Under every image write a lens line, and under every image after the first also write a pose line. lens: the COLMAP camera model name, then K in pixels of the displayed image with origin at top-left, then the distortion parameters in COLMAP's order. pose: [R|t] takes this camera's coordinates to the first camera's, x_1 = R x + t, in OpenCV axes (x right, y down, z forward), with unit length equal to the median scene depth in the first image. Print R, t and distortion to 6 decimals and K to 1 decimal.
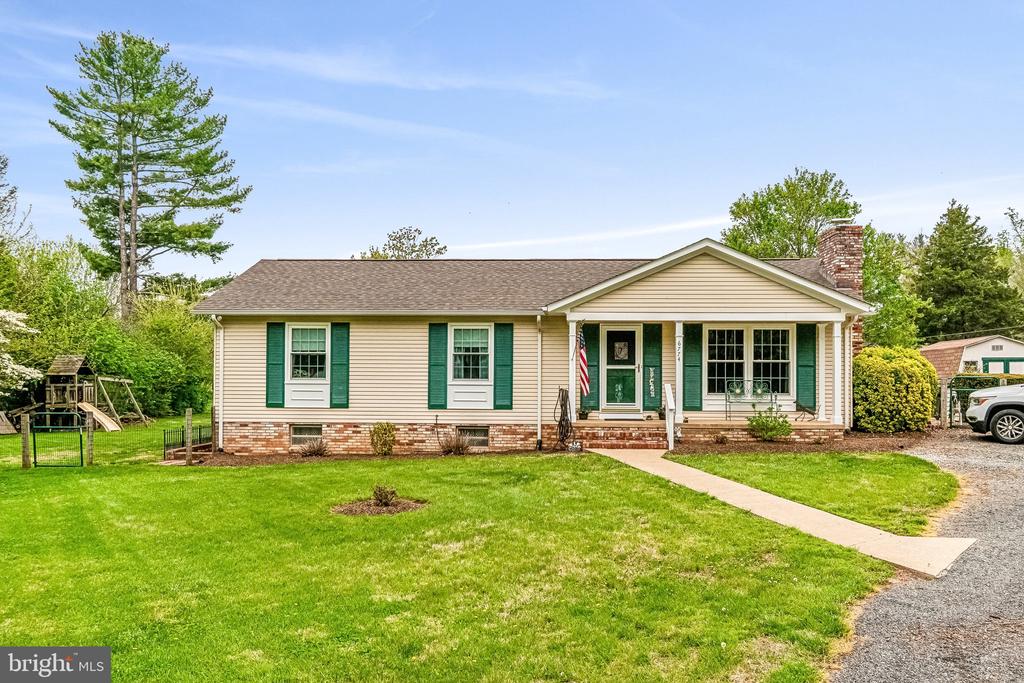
lens RADIAL K [[791.0, 0, 507.0], [0, 791.0, 381.7], [0, 0, 1]] dist [-0.003146, 0.000166]
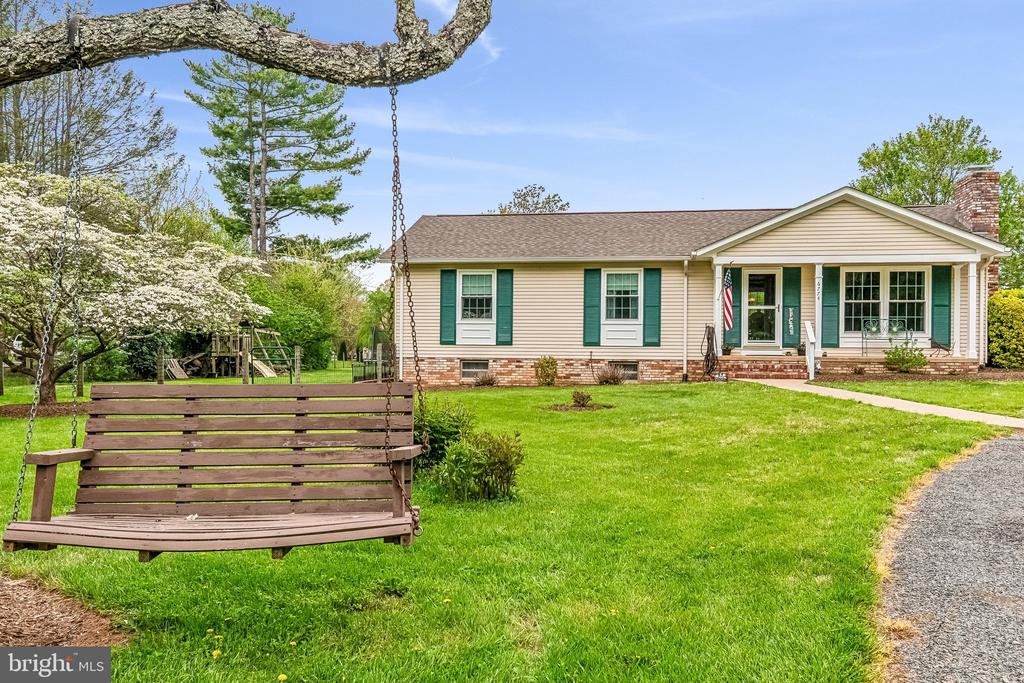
lens RADIAL K [[851.7, 0, 496.4], [0, 851.7, 367.1], [0, 0, 1]] dist [0.000425, -0.000235]
pose [[0.993446, 0.002745, -0.114271, -0.084248], [-0.000935, 0.999873, 0.015886, 0.045350], [0.114301, -0.015675, 0.993323, -0.205610]]
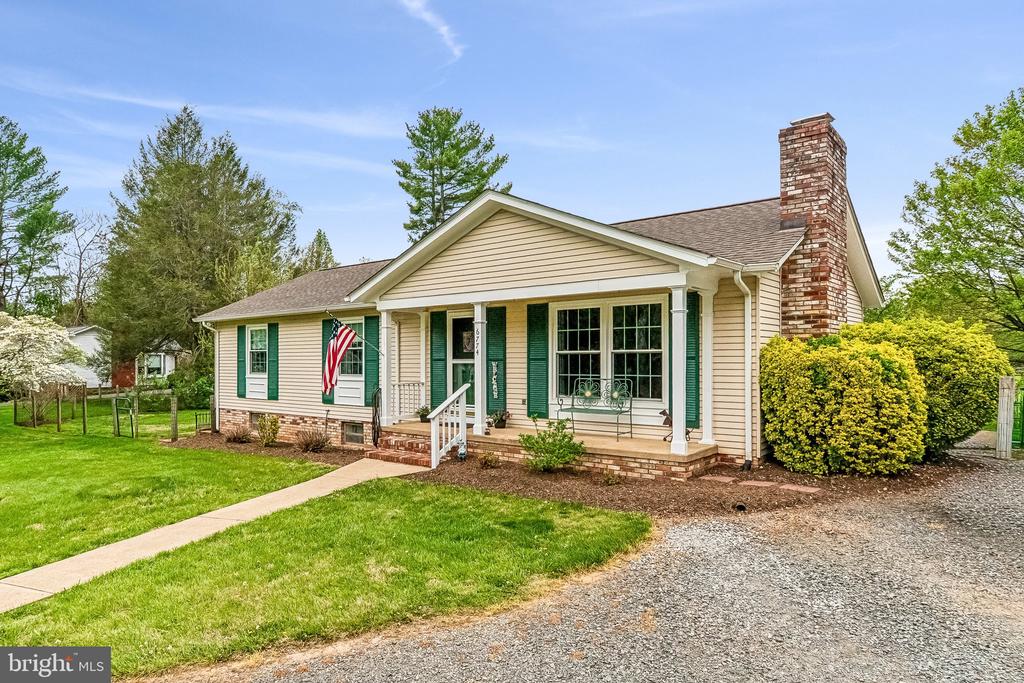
lens RADIAL K [[619.3, 0, 491.0], [0, 619.3, 365.0], [0, 0, 1]] dist [0.001096, -0.000808]
pose [[0.788996, -0.003290, -0.614389, 0.566101], [0.010275, 0.999916, 0.007841, -0.019407], [0.614312, -0.012499, 0.788964, 0.500554]]
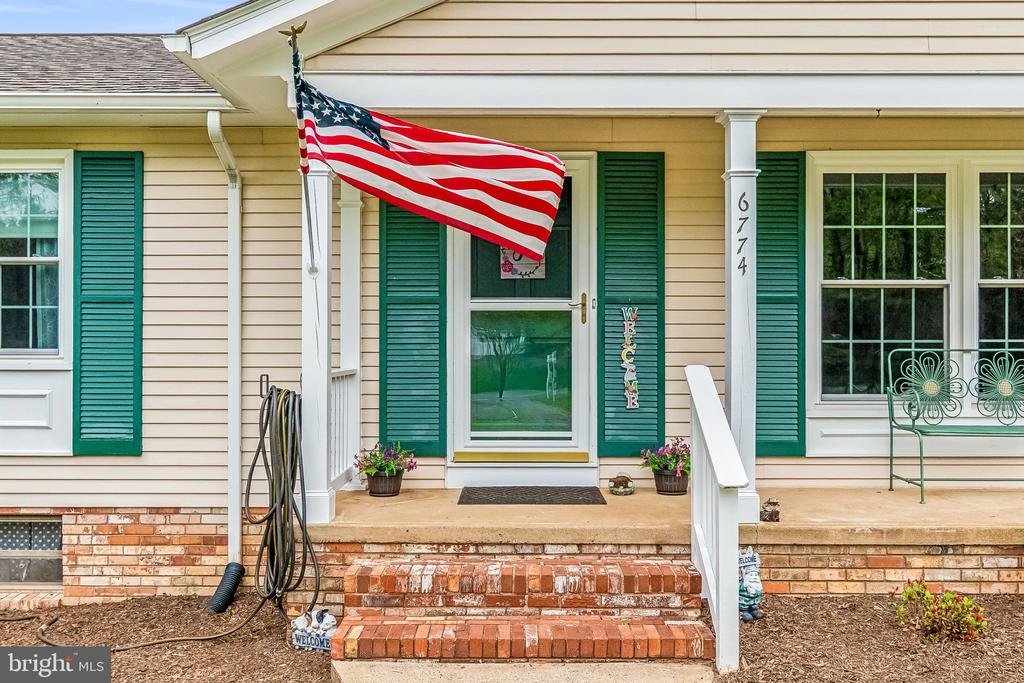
lens RADIAL K [[851.7, 0, 461.9], [0, 851.7, 356.4], [0, 0, 1]] dist [0.000425, -0.000235]
pose [[0.999920, -0.004901, 0.011684, 0.118831], [0.004828, 0.999969, 0.006256, -0.001956], [-0.011714, -0.006199, 0.999912, 0.692322]]
